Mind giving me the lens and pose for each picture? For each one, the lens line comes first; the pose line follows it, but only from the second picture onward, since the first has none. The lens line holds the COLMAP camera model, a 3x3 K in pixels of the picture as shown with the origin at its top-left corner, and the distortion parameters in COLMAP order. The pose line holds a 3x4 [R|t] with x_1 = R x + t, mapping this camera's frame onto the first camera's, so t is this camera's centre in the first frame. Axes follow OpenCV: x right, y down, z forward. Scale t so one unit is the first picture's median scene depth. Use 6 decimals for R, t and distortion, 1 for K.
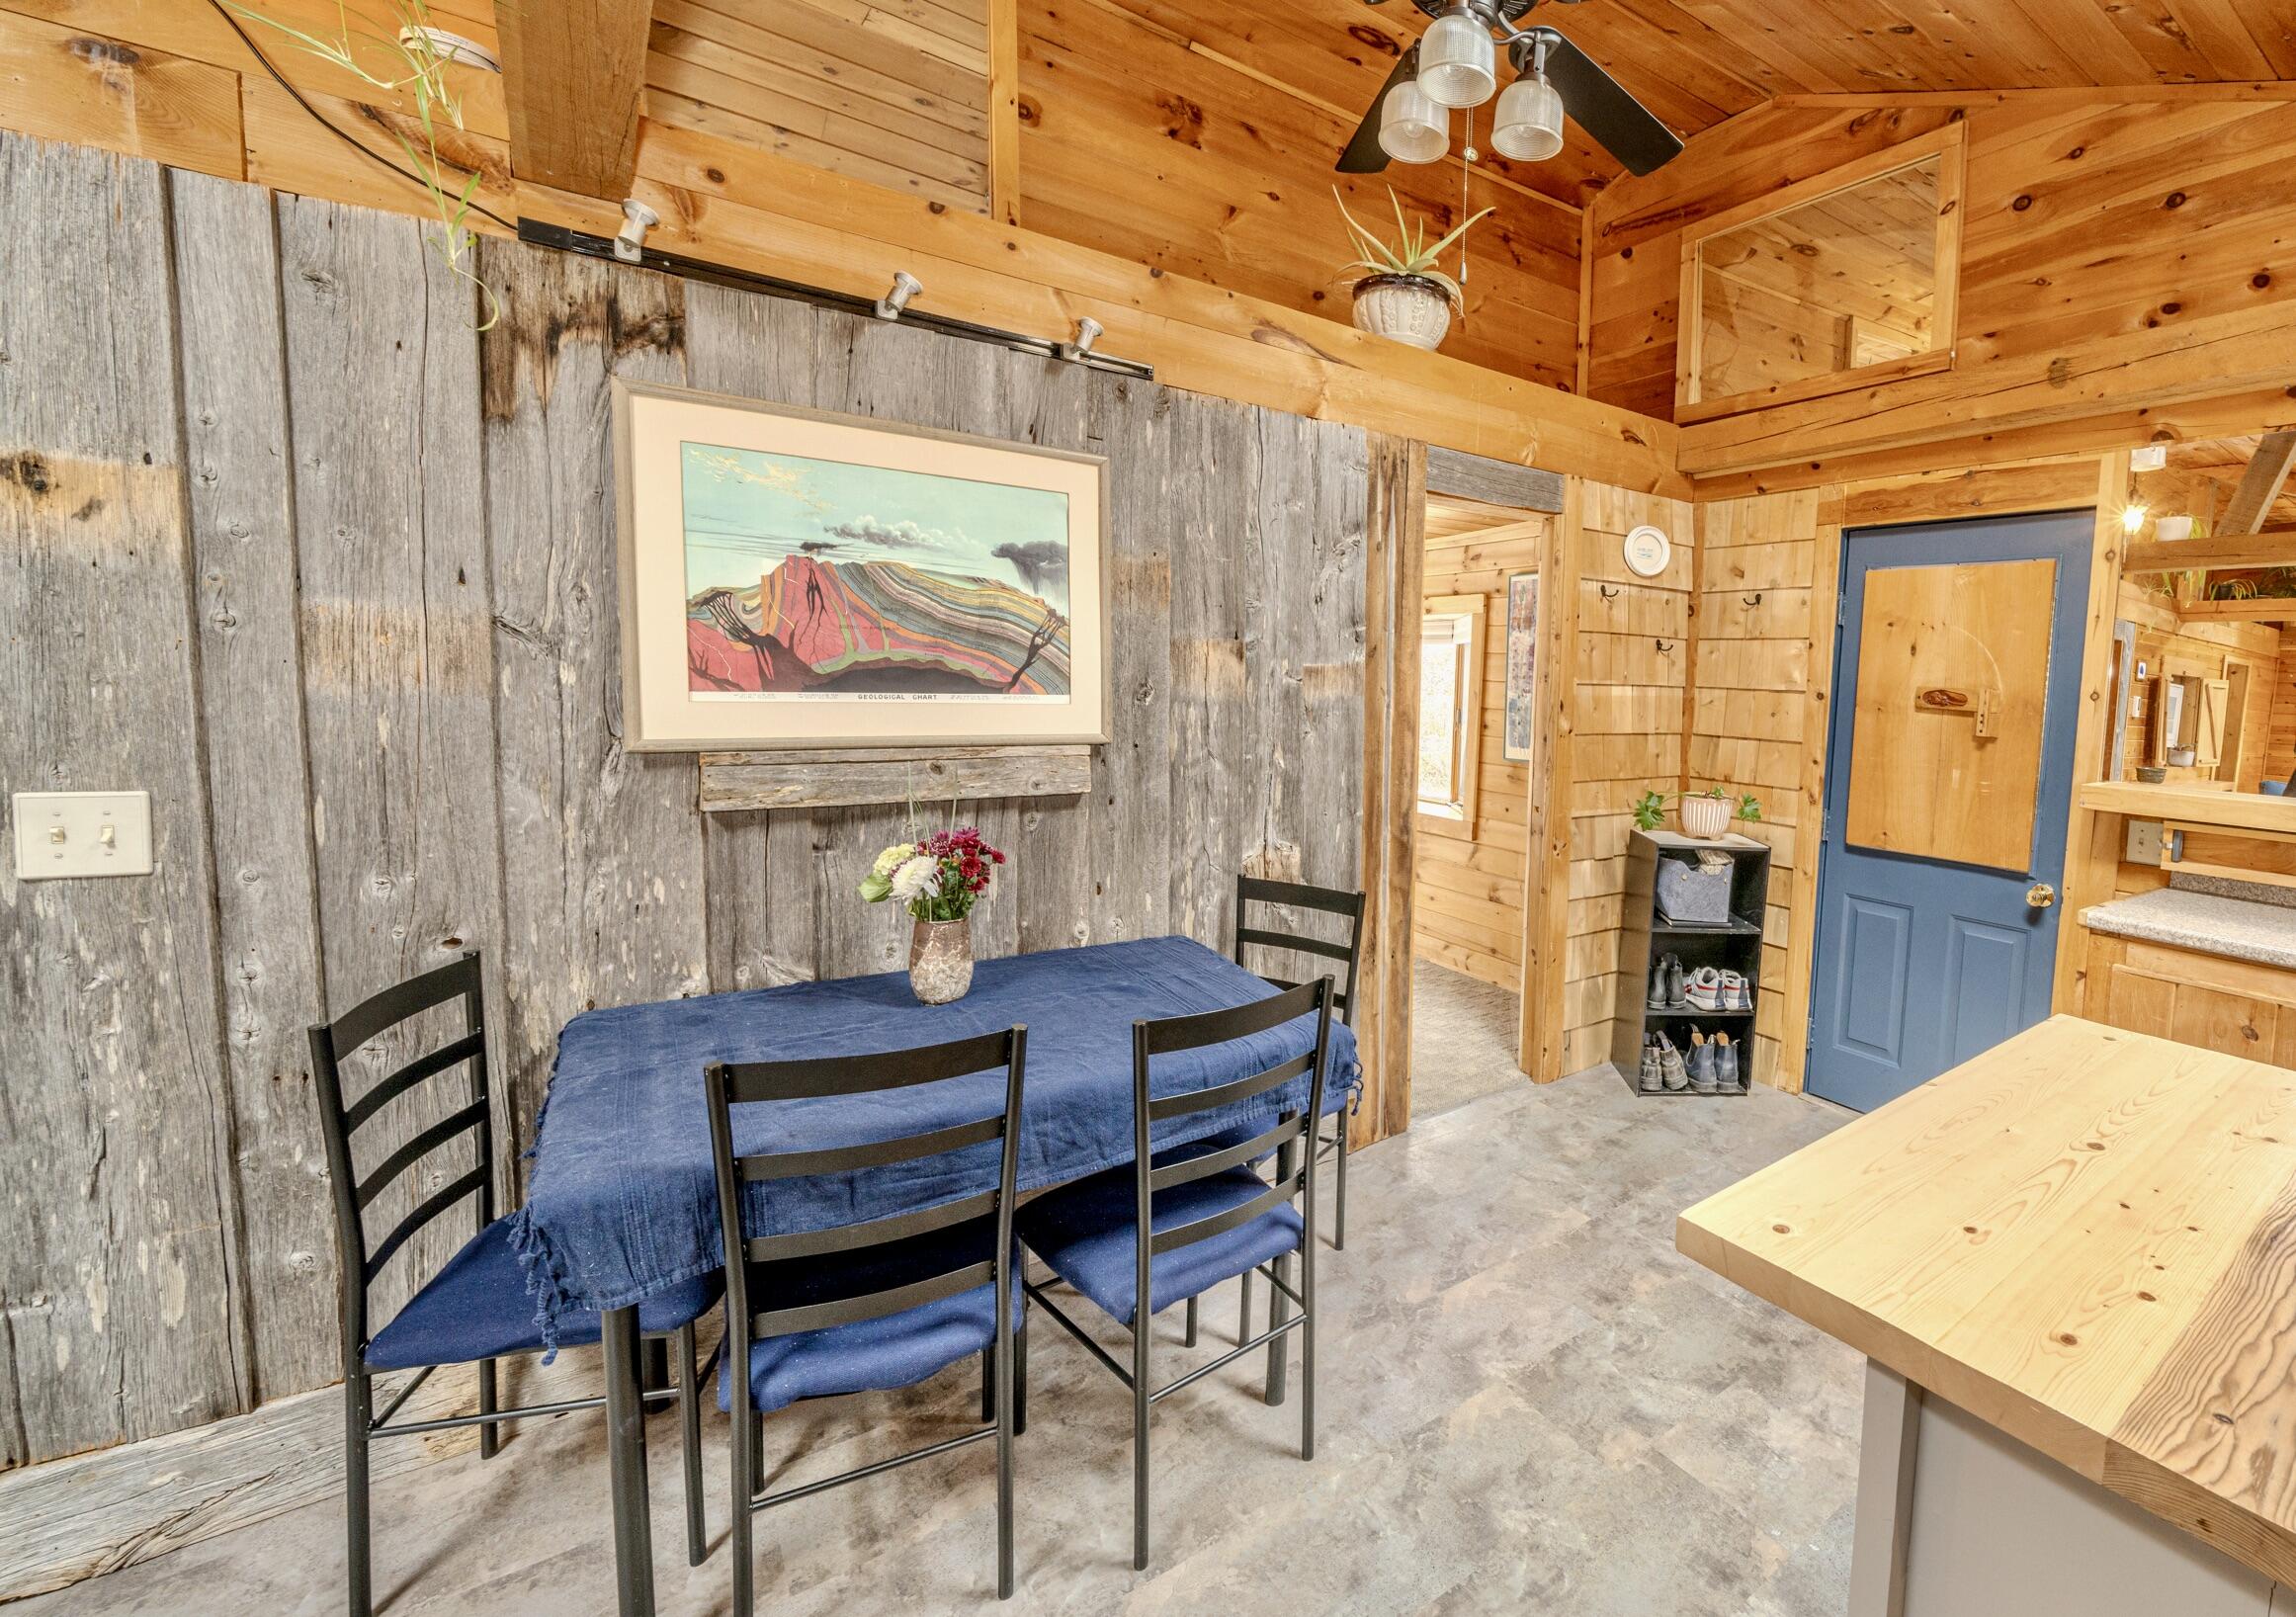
lens RADIAL K [[973.5, 0, 1148.4], [0, 973.5, 751.3], [0, 0, 1]] dist [-0.000025, 0.000114]
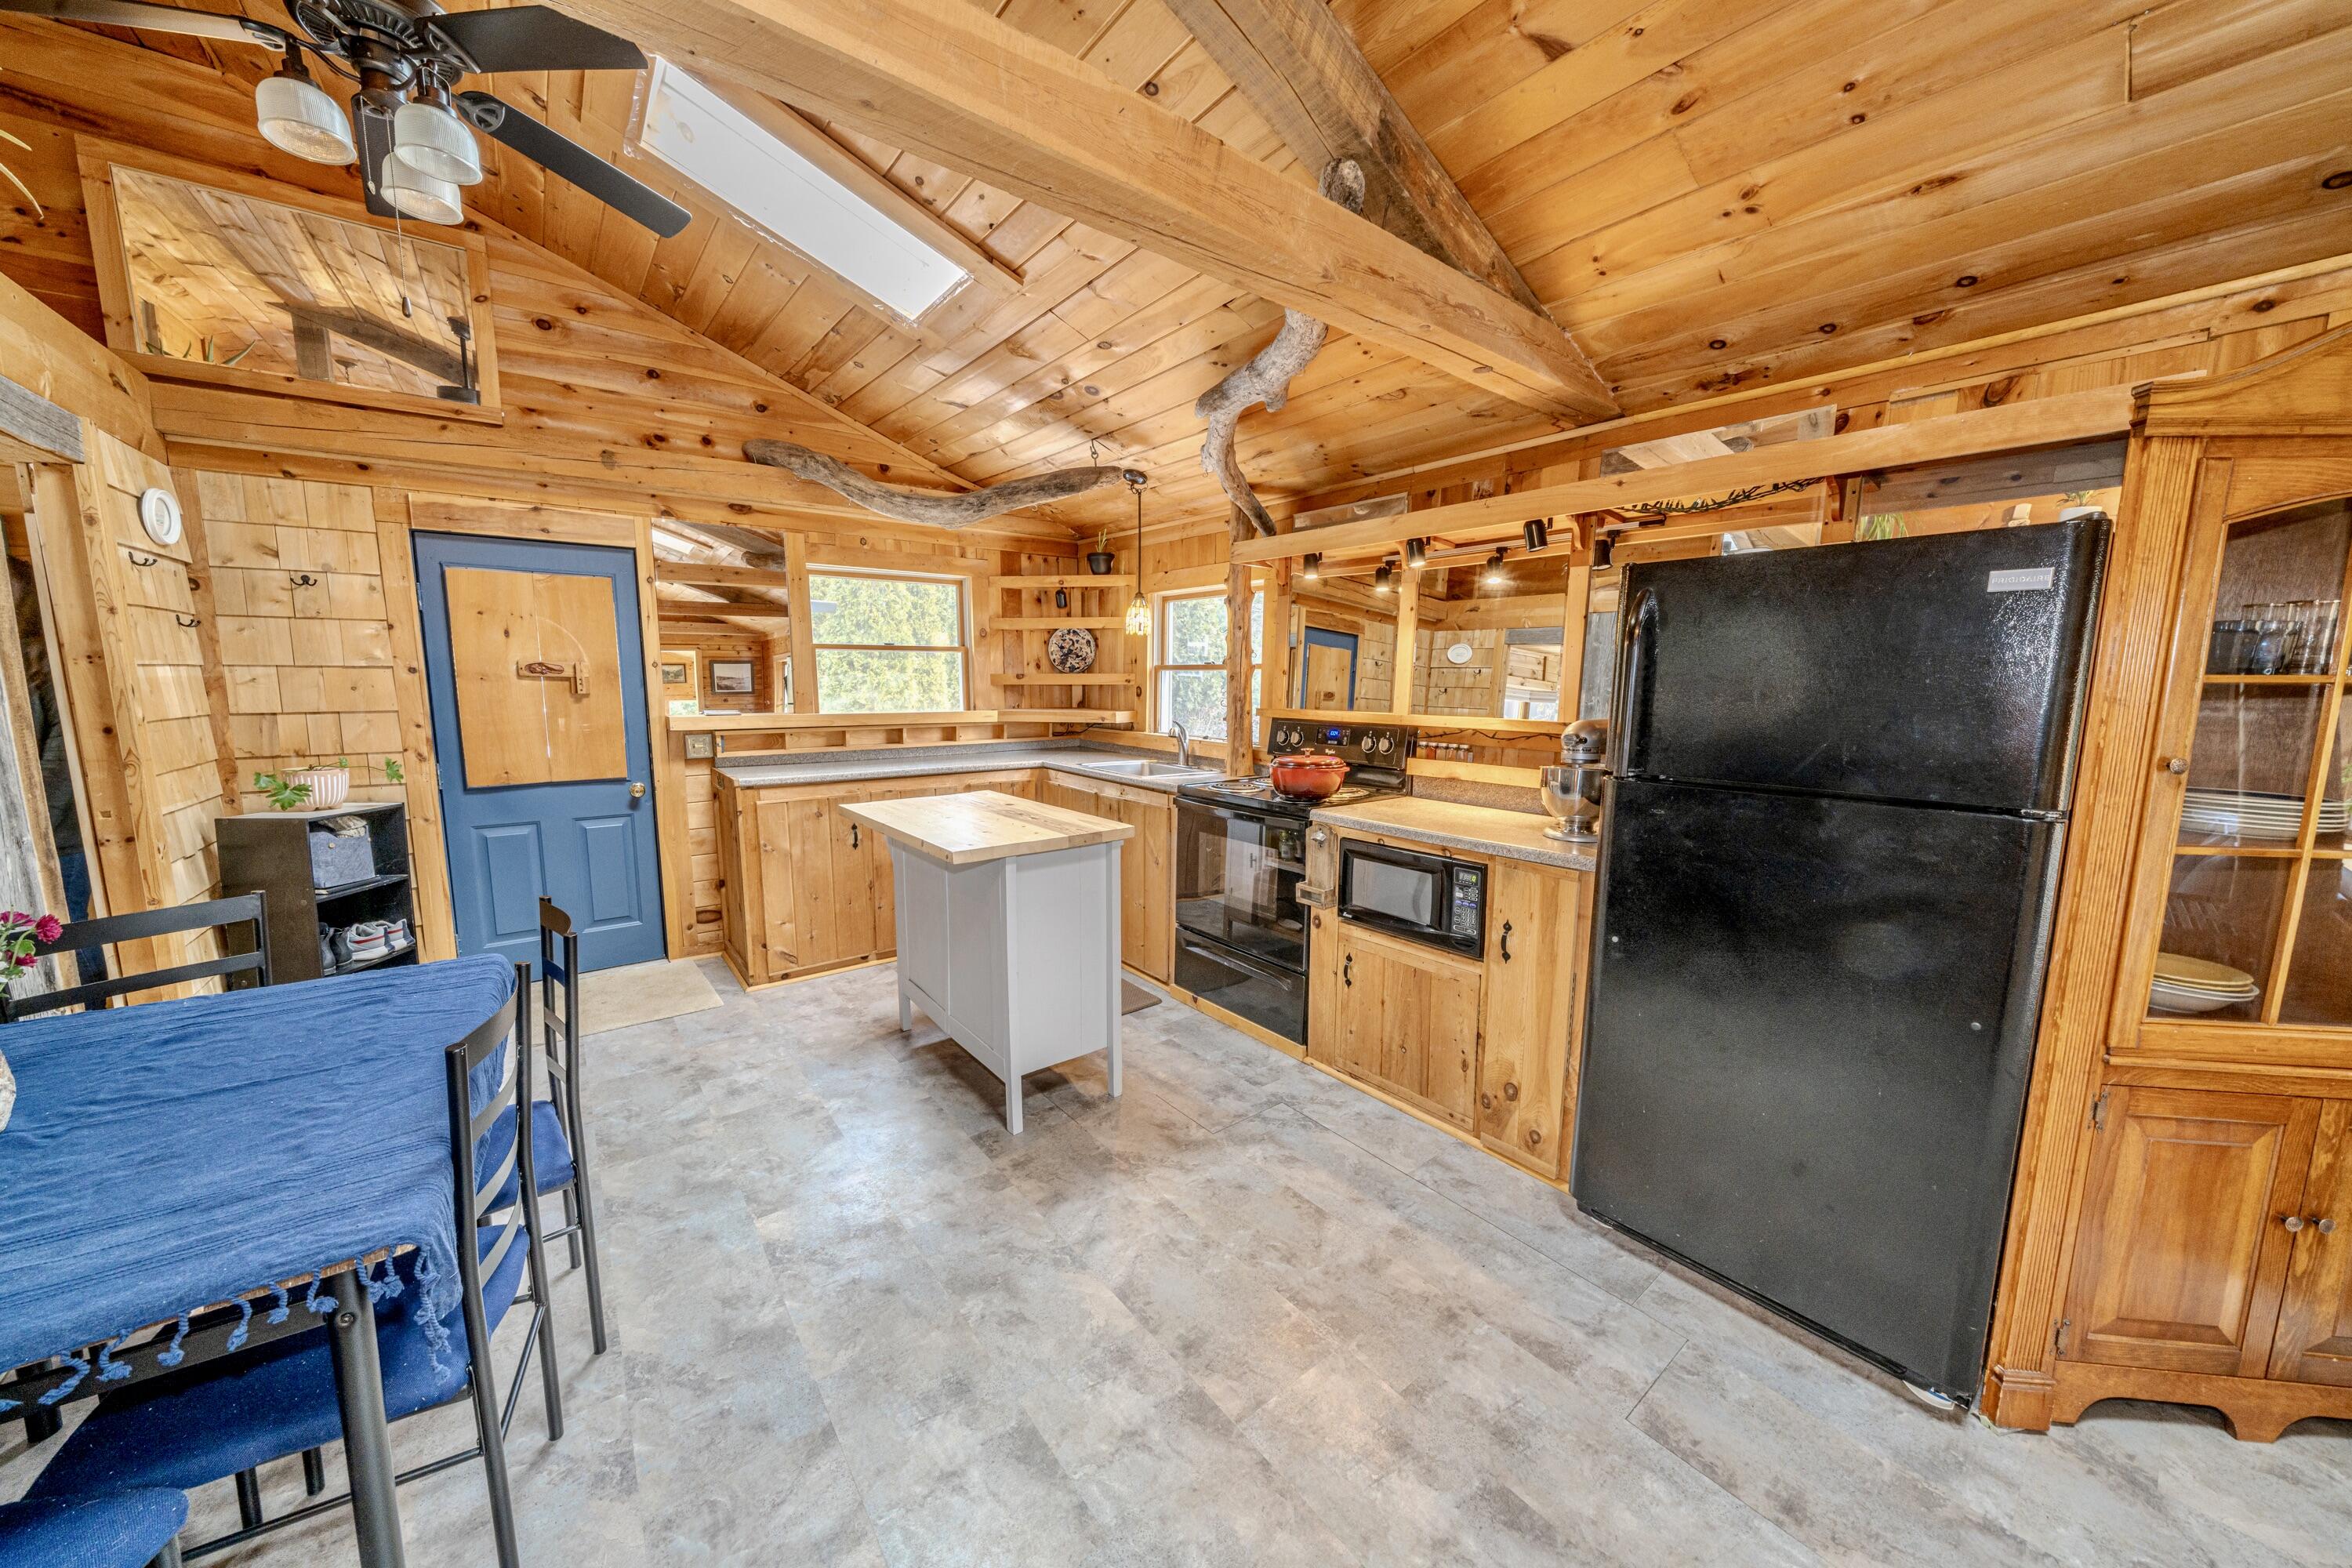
lens RADIAL K [[801.1, 0, 1176.0], [0, 801.1, 784.0], [0, 0, 1]] dist [-0.001772, -0.000224]
pose [[0.029117, -0.168378, 0.985292, -0.268012], [0.079697, 0.982963, 0.165625, -0.007409], [-0.996394, 0.073702, 0.042040, 0.039590]]
